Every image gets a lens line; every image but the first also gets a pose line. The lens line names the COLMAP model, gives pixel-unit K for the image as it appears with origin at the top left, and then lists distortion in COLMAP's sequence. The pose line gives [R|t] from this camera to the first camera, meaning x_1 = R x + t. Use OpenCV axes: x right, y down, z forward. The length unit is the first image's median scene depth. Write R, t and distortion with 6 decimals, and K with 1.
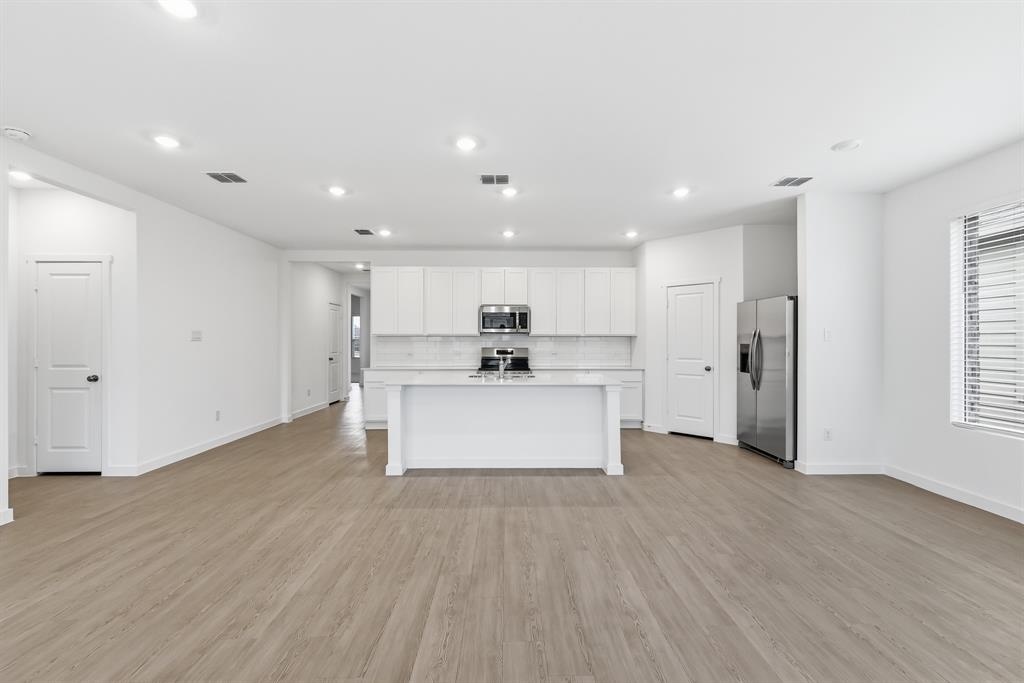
lens RADIAL K [[426.4, 0, 512.0], [0, 426.4, 341.5], [0, 0, 1]] dist [0.003282, 0.000128]
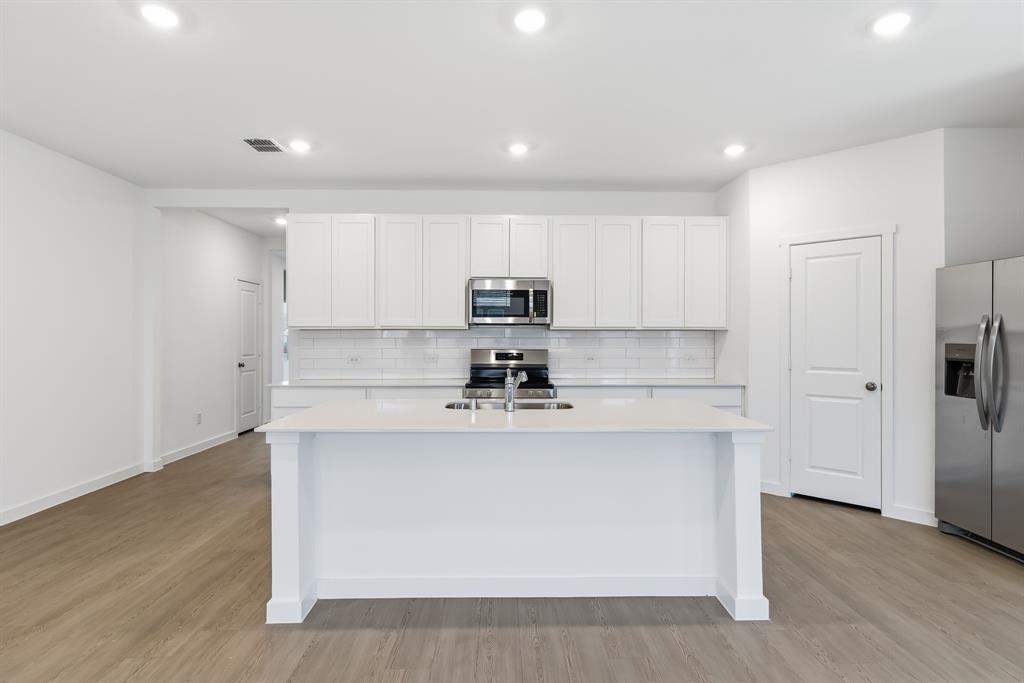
lens RADIAL K [[519.4, 0, 510.7], [0, 519.4, 339.4], [0, 0, 1]] dist [0.000787, -0.000183]
pose [[0.999988, 0.000303, 0.004797, -0.021972], [-0.000315, 0.999997, 0.002457, -0.000926], [-0.004796, -0.002458, 0.999985, 0.315873]]
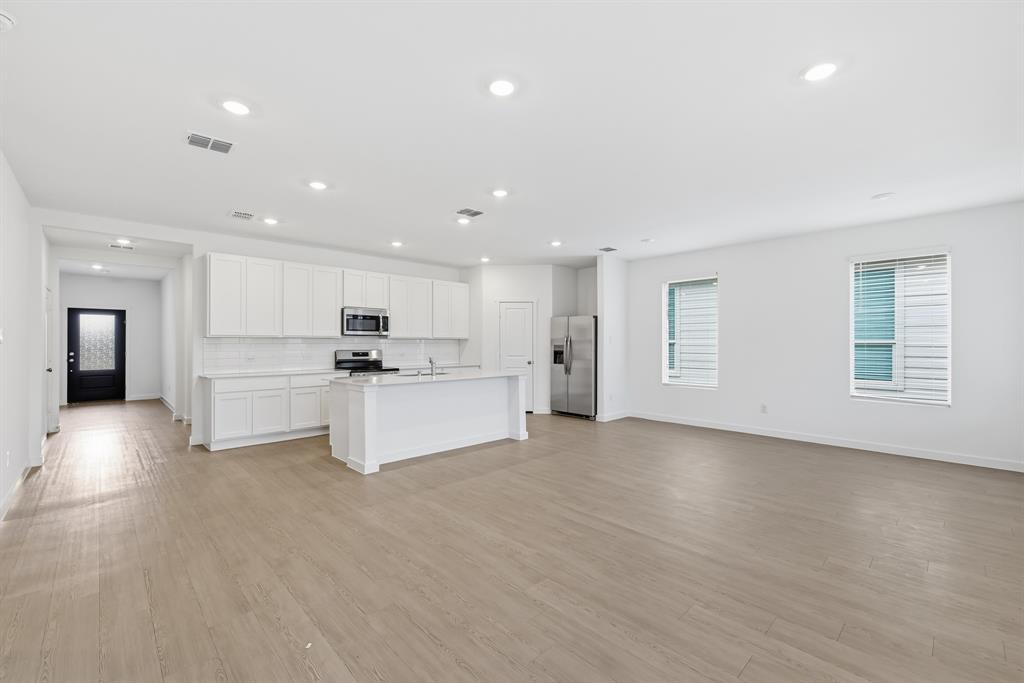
lens RADIAL K [[426.4, 0, 512.0], [0, 426.4, 341.5], [0, 0, 1]] dist [0.003282, 0.000128]
pose [[0.733718, 0.002584, 0.679450, -0.544993], [0.001659, 0.999983, -0.005595, 0.001354], [-0.679452, 0.005232, 0.733701, 0.005923]]
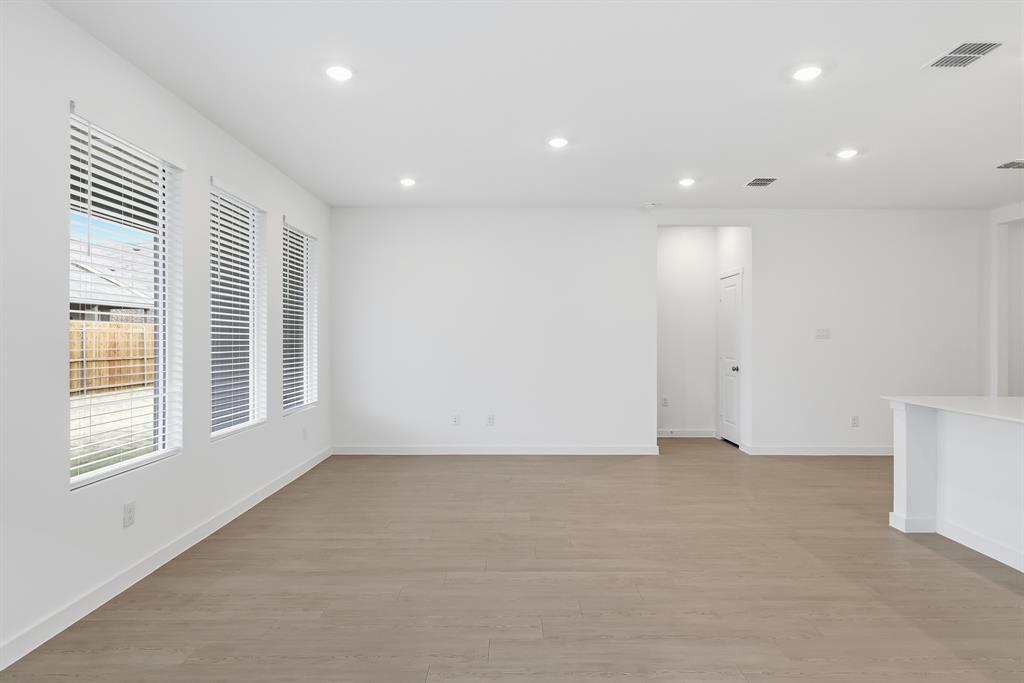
lens RADIAL K [[567.1, 0, 512.0], [0, 567.1, 341.5], [0, 0, 1]] dist [-0.000448, -0.001158]
pose [[-0.008253, 0.007124, -0.999941, 0.491772], [-0.005710, 0.999958, 0.007171, 0.001287], [0.999950, 0.005769, -0.008212, 0.276265]]
